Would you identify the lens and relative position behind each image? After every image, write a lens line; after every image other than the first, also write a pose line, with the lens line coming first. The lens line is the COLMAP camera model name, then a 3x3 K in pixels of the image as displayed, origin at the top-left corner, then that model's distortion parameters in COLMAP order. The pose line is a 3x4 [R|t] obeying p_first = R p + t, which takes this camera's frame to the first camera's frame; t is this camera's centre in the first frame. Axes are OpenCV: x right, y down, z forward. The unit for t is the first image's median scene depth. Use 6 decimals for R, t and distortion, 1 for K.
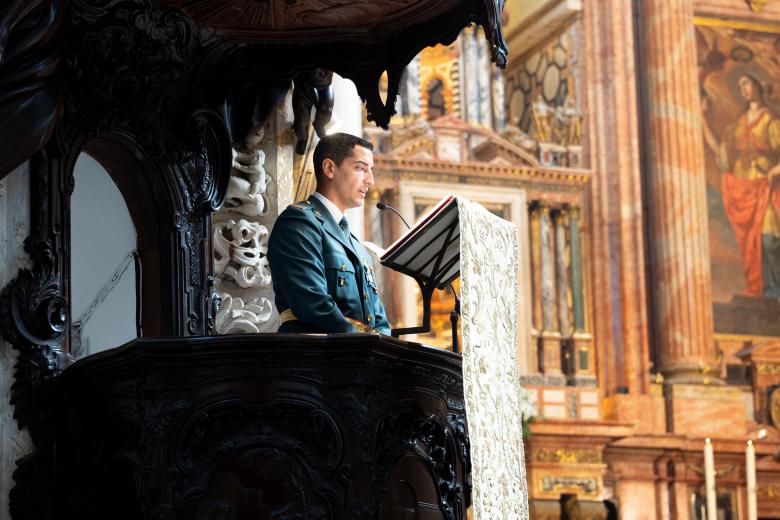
lens RADIAL K [[2333.3, 0, 390.0], [0, 2333.3, 260.0], [0, 0, 1]] dist [0.035736, 0.850386]
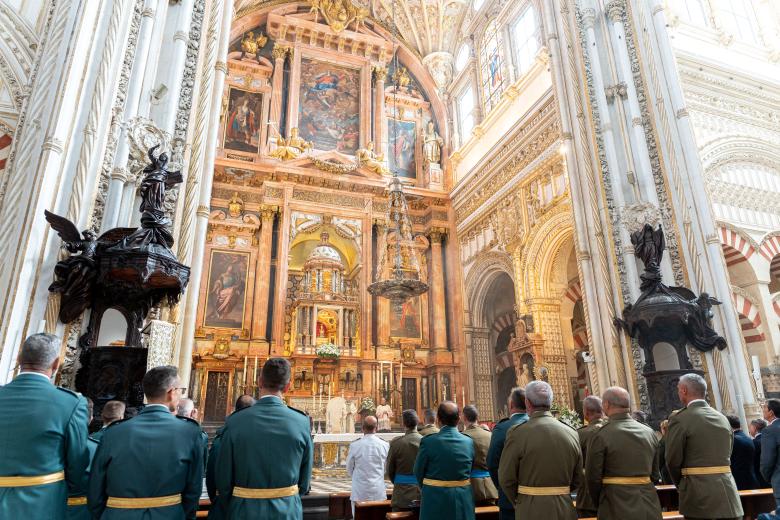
lens RADIAL K [[534.4, 0, 390.0], [0, 534.4, 260.0], [0, 0, 1]] dist [0.001281, -0.000918]
pose [[0.998758, -0.002187, -0.049769, 0.208157], [-0.002884, 0.994822, -0.101590, -0.013574], [0.049733, 0.101607, 0.993581, -0.068461]]
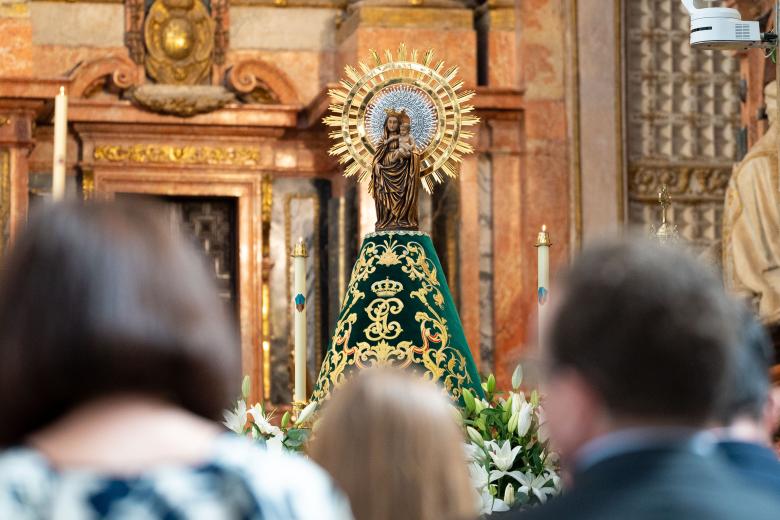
lens RADIAL K [[3566.3, 0, 390.0], [0, 3566.3, 260.0], [0, 0, 1]] dist [0.037256, -2.846800]
pose [[0.978235, -0.002831, -0.207482, 0.483019], [0.029659, 0.991548, 0.126304, 0.004274], [0.205371, -0.129708, 0.970051, 0.041602]]
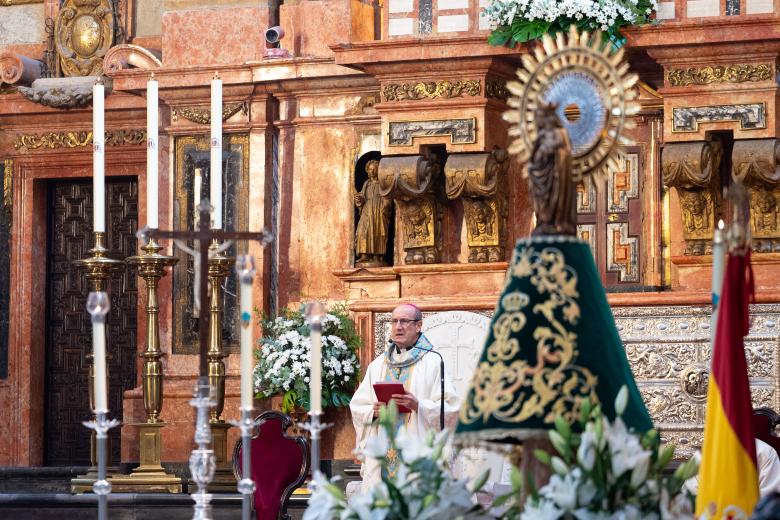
lens RADIAL K [[3566.3, 0, 390.0], [0, 3566.3, 260.0], [0, 0, 1]] dist [0.037256, -2.846800]
pose [[0.699488, -0.027340, -0.714121, 0.720127], [0.142465, 0.984546, 0.101852, 0.019502], [0.700300, -0.172981, 0.692573, 0.224114]]
